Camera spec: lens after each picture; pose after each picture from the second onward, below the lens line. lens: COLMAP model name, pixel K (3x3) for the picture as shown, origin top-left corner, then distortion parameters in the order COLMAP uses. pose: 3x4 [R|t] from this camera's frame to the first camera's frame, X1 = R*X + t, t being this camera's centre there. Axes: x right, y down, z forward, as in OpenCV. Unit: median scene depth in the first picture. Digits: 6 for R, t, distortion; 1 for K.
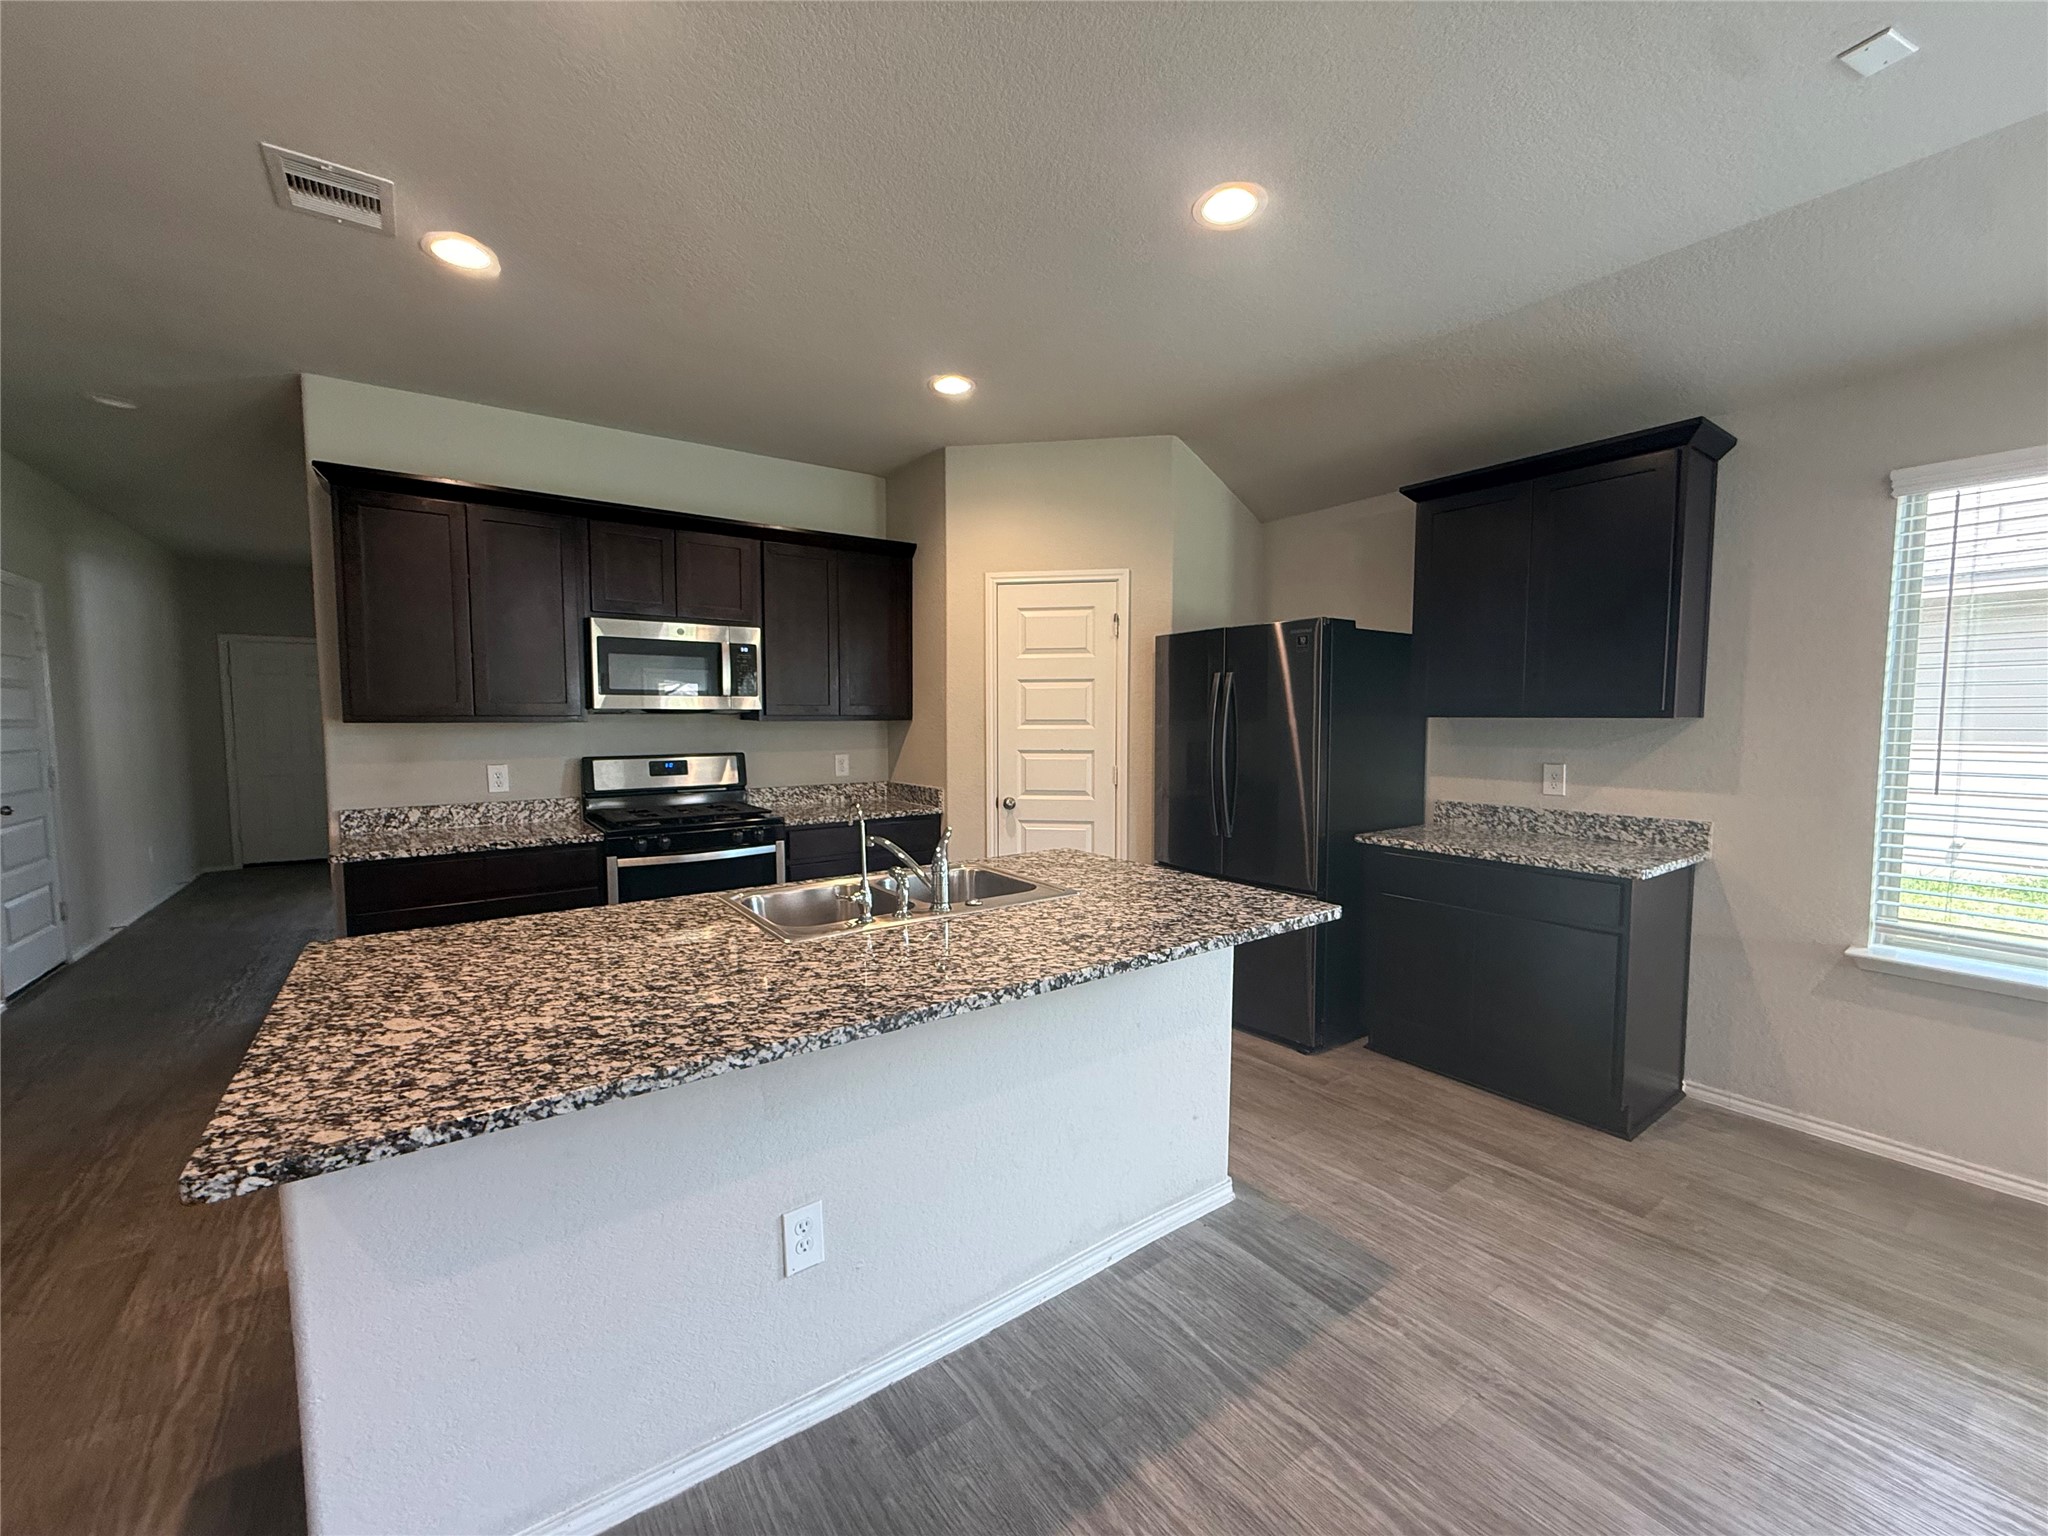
lens RADIAL K [[817.5, 0, 1018.7], [0, 817.5, 770.9], [0, 0, 1]] dist [-0.000075, 0.000128]
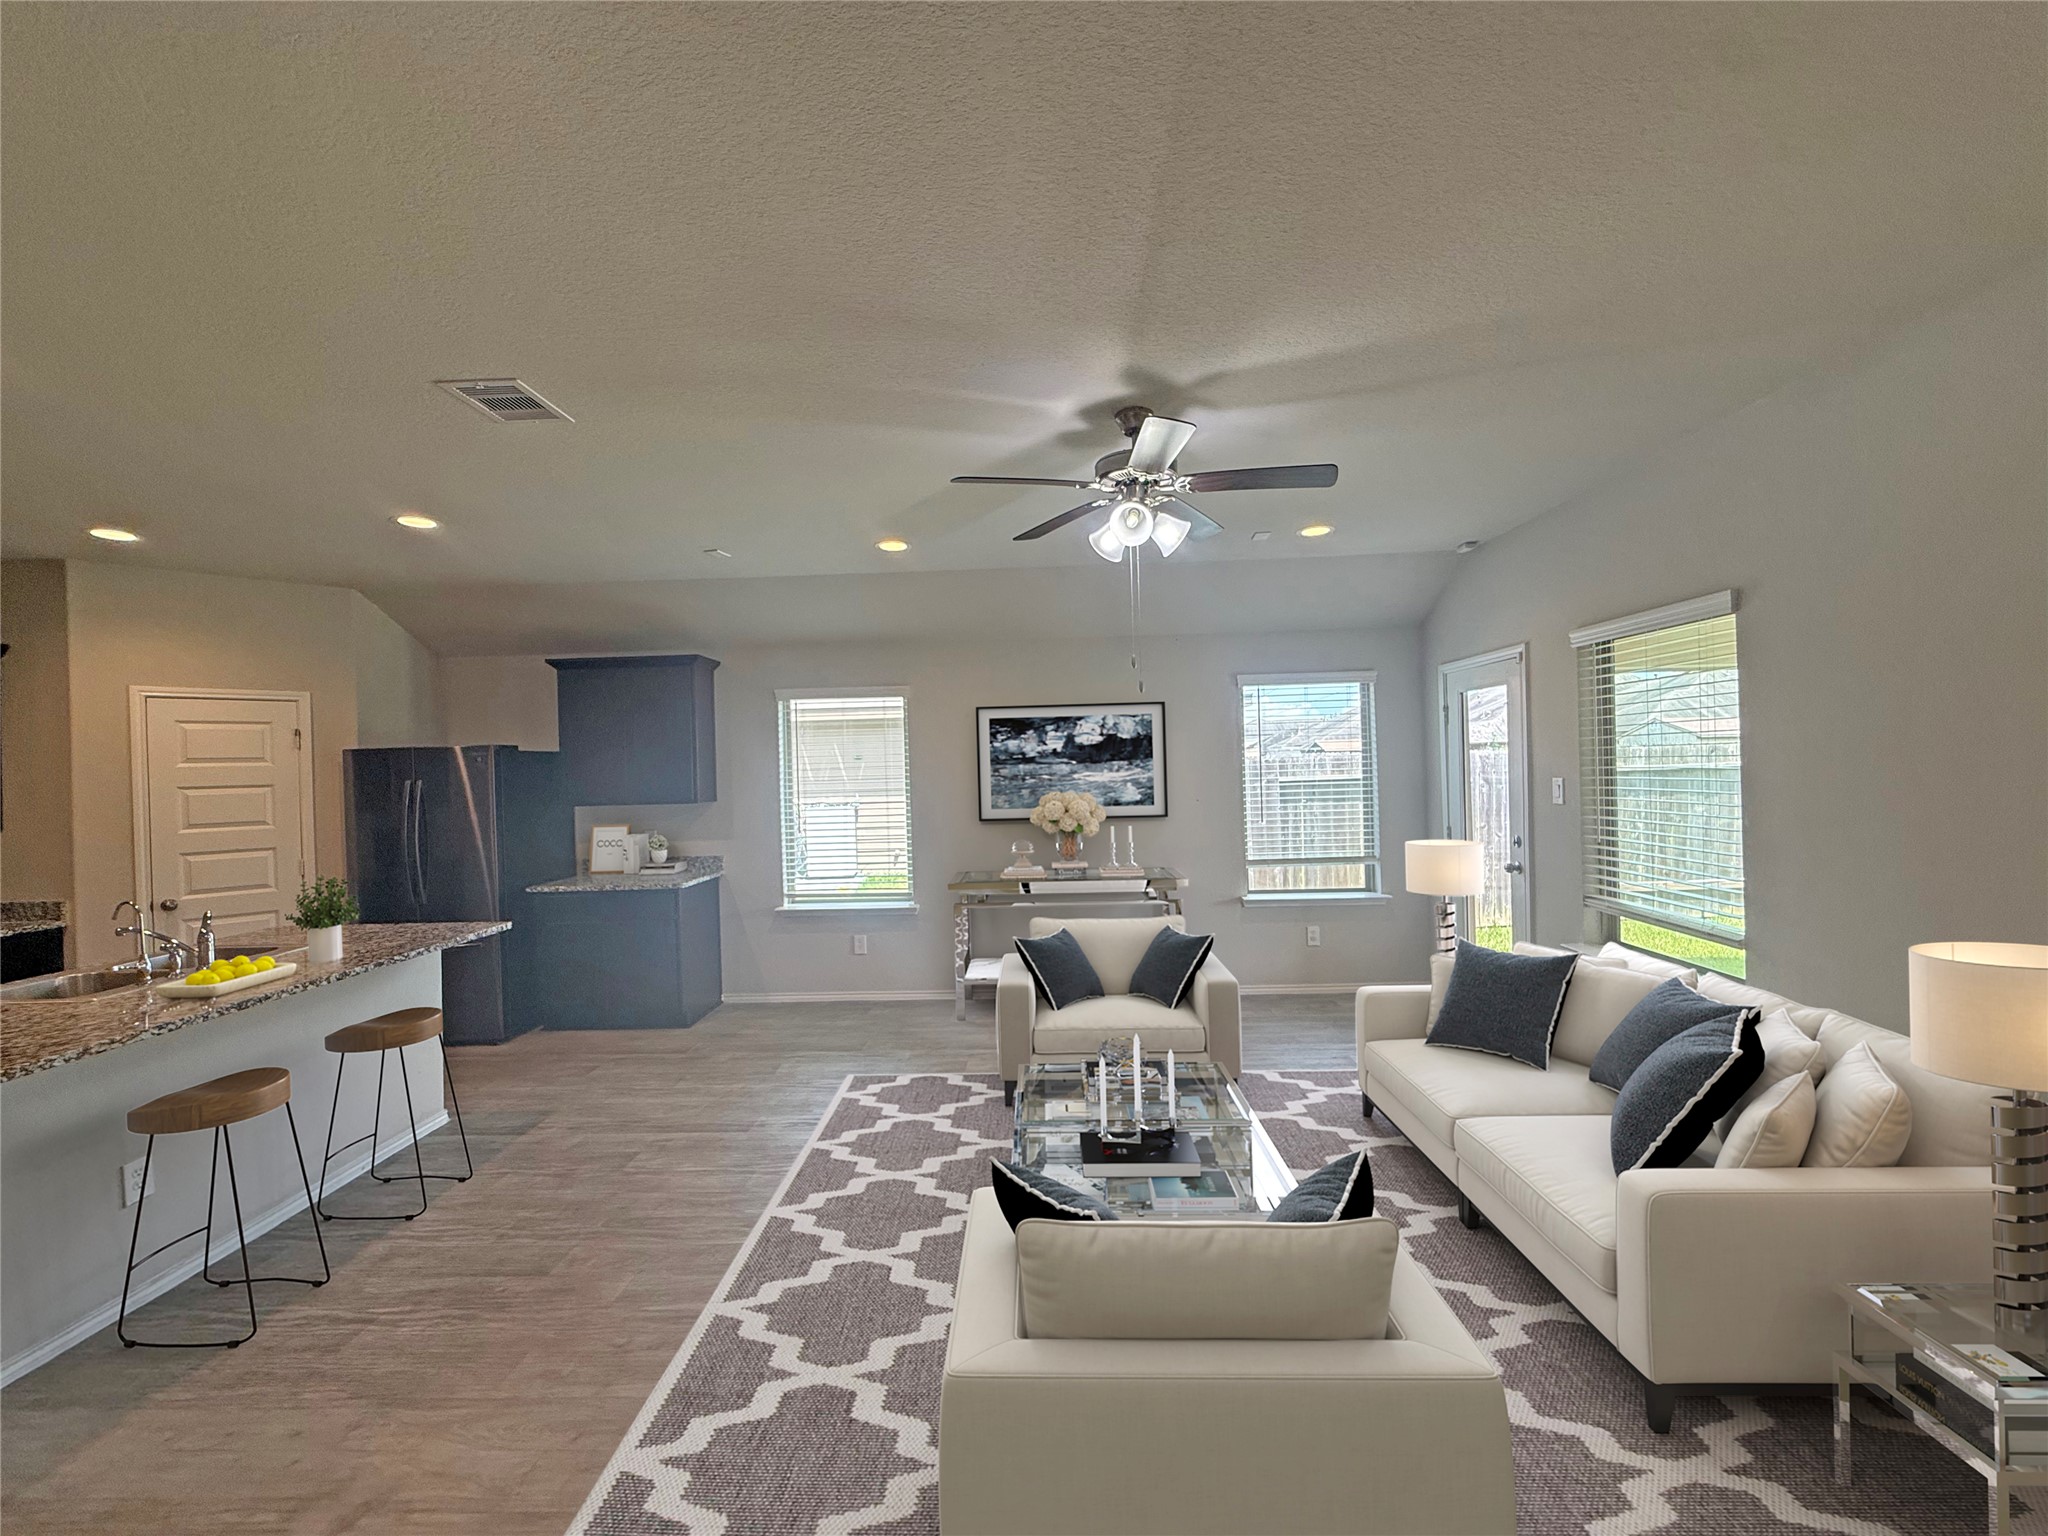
lens RADIAL K [[817.5, 0, 1019.2], [0, 817.5, 770.5], [0, 0, 1]] dist [-0.000075, 0.000128]
pose [[0.608898, -0.017983, 0.793045, -0.259096], [0.079585, 0.996084, -0.038518, -0.006926], [-0.789246, 0.086568, 0.607945, -0.751958]]
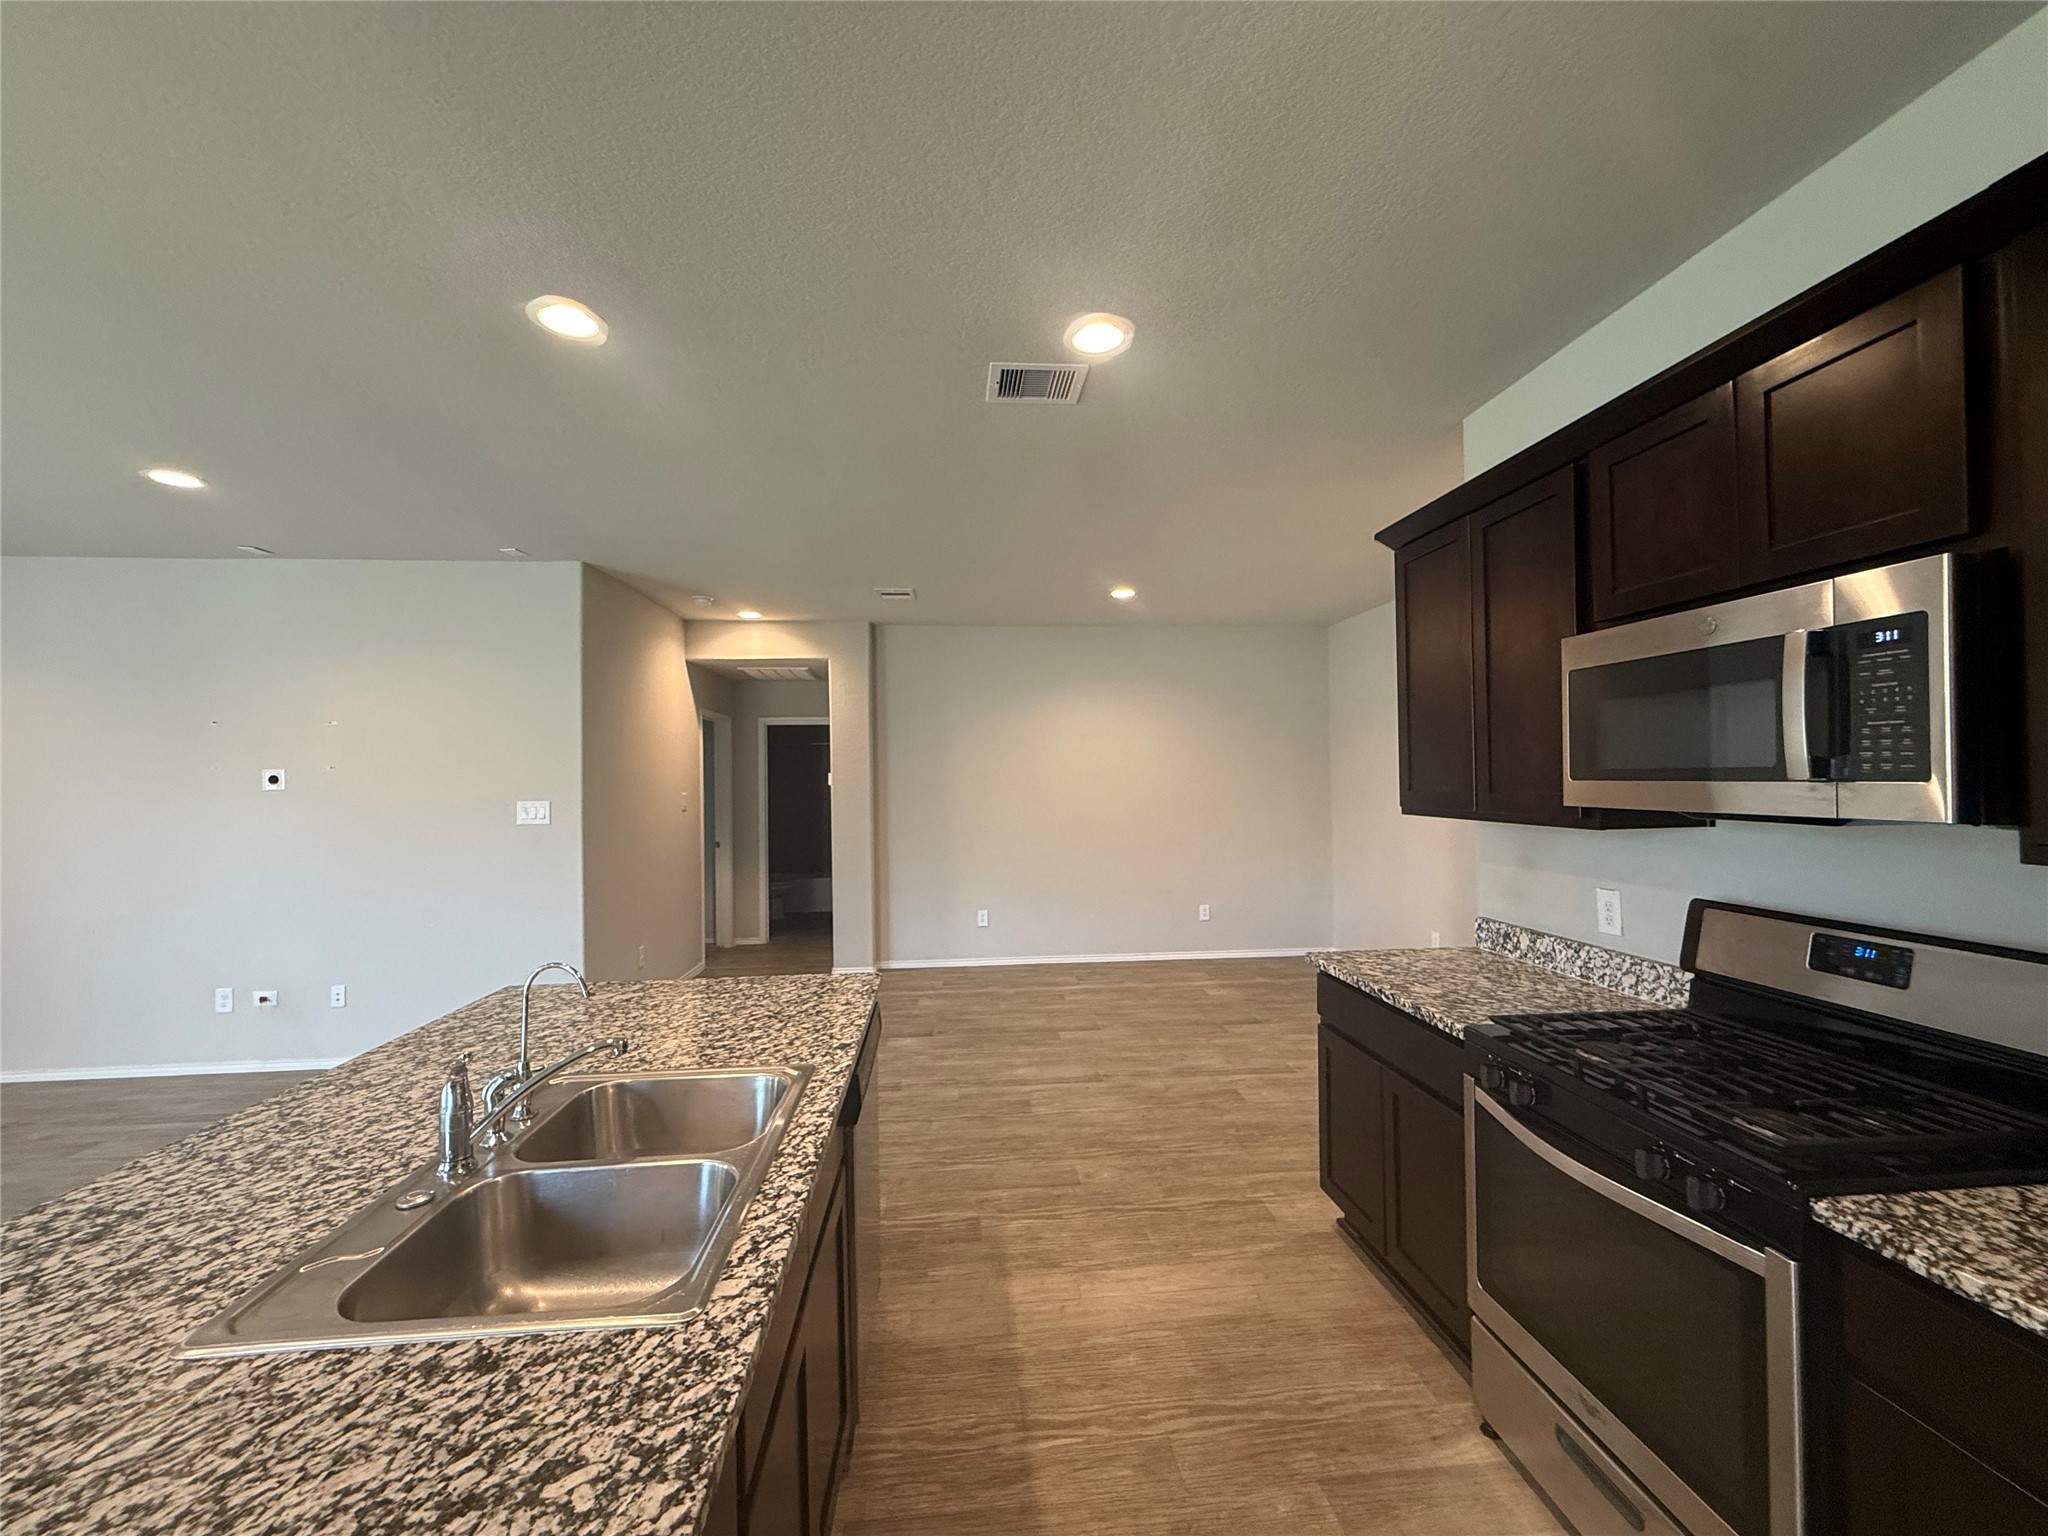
lens RADIAL K [[817.5, 0, 1019.6], [0, 817.5, 774.1], [0, 0, 1]] dist [-0.000075, 0.000128]
pose [[-0.510863, 0.003955, -0.859653, 0.159138], [-0.042888, 0.998627, 0.030082, -0.122066], [0.858592, 0.052237, -0.509992, 1.200015]]
